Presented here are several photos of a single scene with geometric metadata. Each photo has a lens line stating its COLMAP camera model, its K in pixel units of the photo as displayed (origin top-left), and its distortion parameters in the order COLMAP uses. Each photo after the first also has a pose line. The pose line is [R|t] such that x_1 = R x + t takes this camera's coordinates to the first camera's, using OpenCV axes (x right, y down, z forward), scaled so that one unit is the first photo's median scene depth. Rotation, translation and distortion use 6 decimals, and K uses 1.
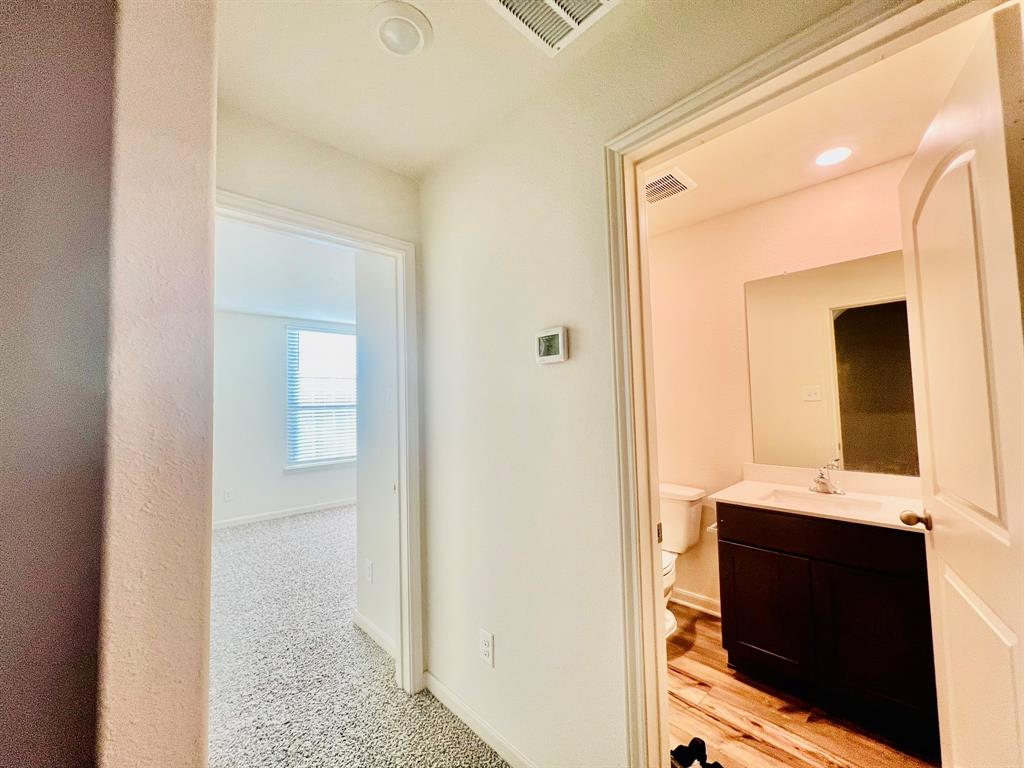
lens RADIAL K [[415.9, 0, 514.0], [0, 415.9, 382.4], [0, 0, 1]] dist [0.001278, 0.000044]
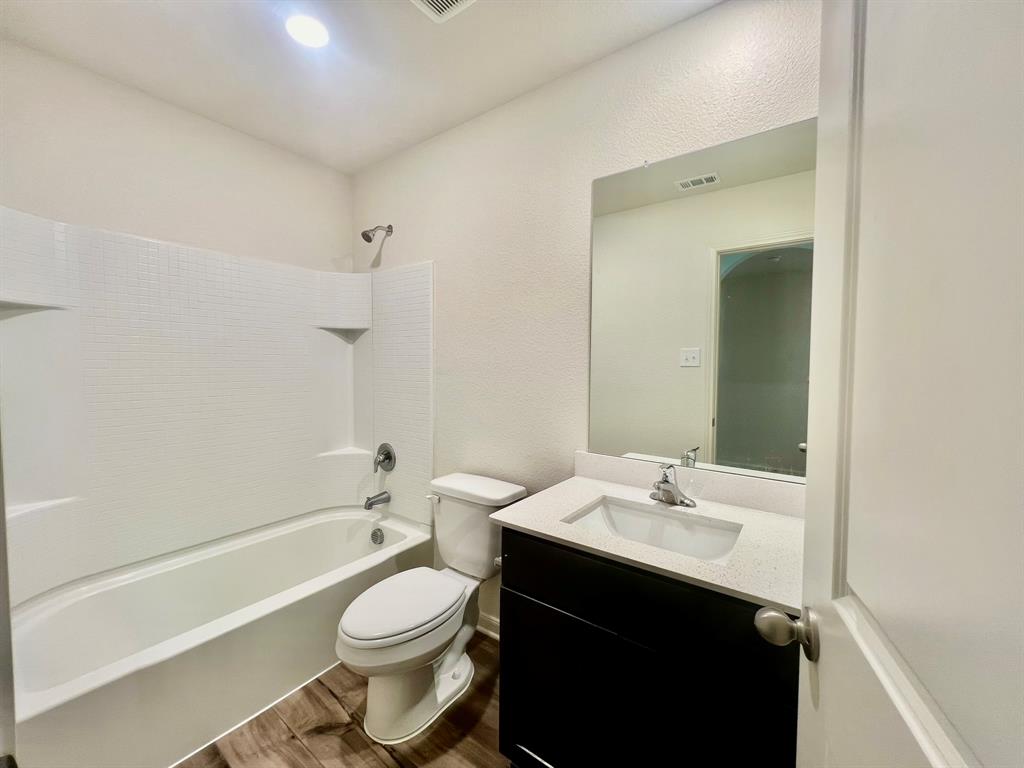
lens RADIAL K [[407.5, 0, 512.0], [0, 407.5, 384.0], [0, 0, 1]] dist [0.008985, 0.000296]
pose [[0.986926, 0.017916, 0.160173, 0.397671], [-0.033137, 0.995126, 0.092872, 0.025337], [-0.157728, -0.096965, 0.982710, 0.424304]]
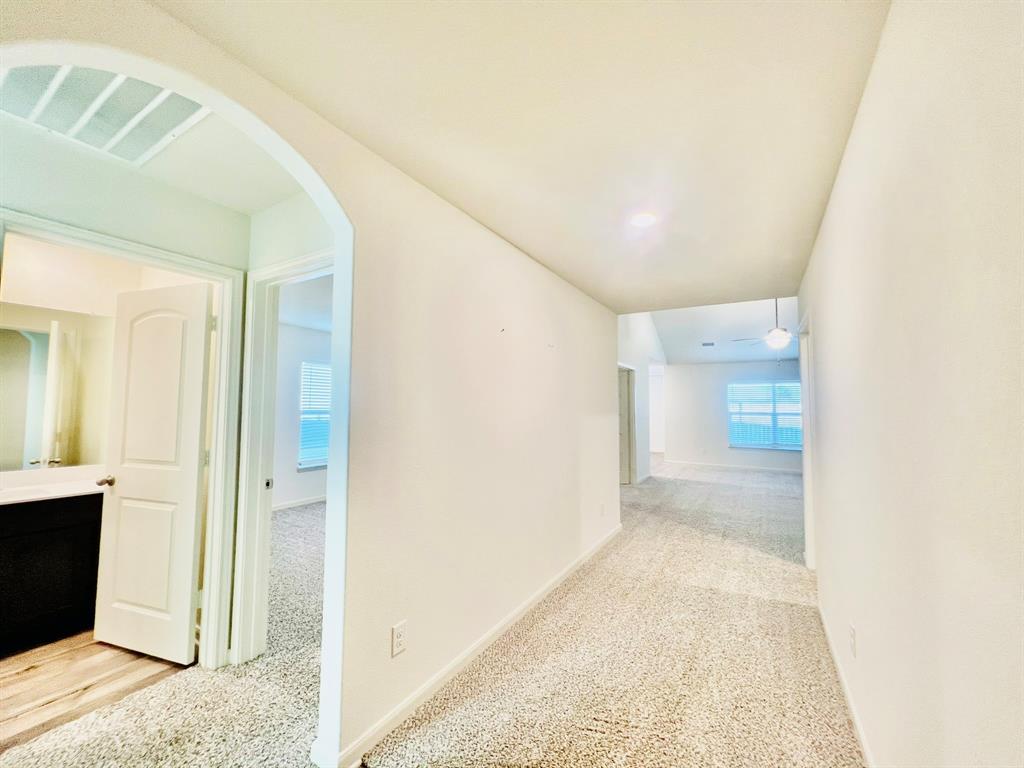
lens RADIAL K [[409.8, 0, 511.8], [0, 409.8, 382.1], [0, 0, 1]] dist [0.001442, -0.000028]
pose [[-0.236652, 0.082477, 0.968087, -0.743890], [-0.047020, 0.994251, -0.096200, -0.004005], [-0.970456, -0.068286, -0.231414, -0.146919]]
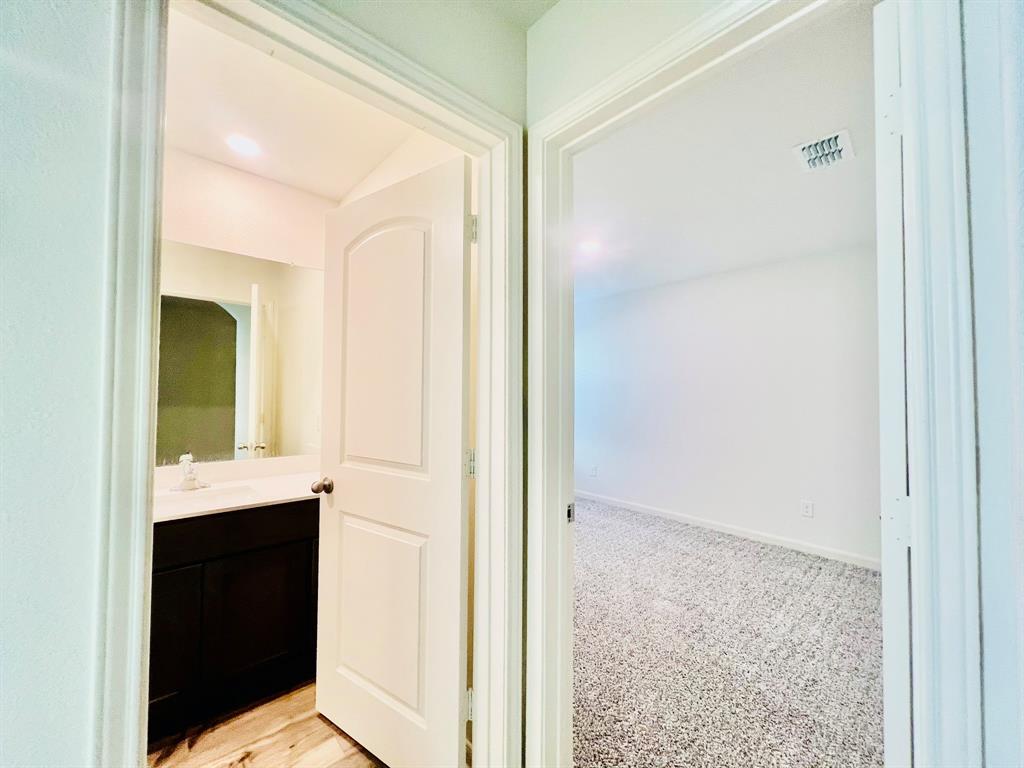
lens RADIAL K [[407.5, 0, 512.0], [0, 407.5, 384.0], [0, 0, 1]] dist [0.008985, 0.000296]
pose [[0.040396, 0.046069, 0.998121, -0.150781], [-0.054410, 0.997556, -0.043841, 0.030634], [-0.997701, -0.052537, 0.042804, 0.261920]]
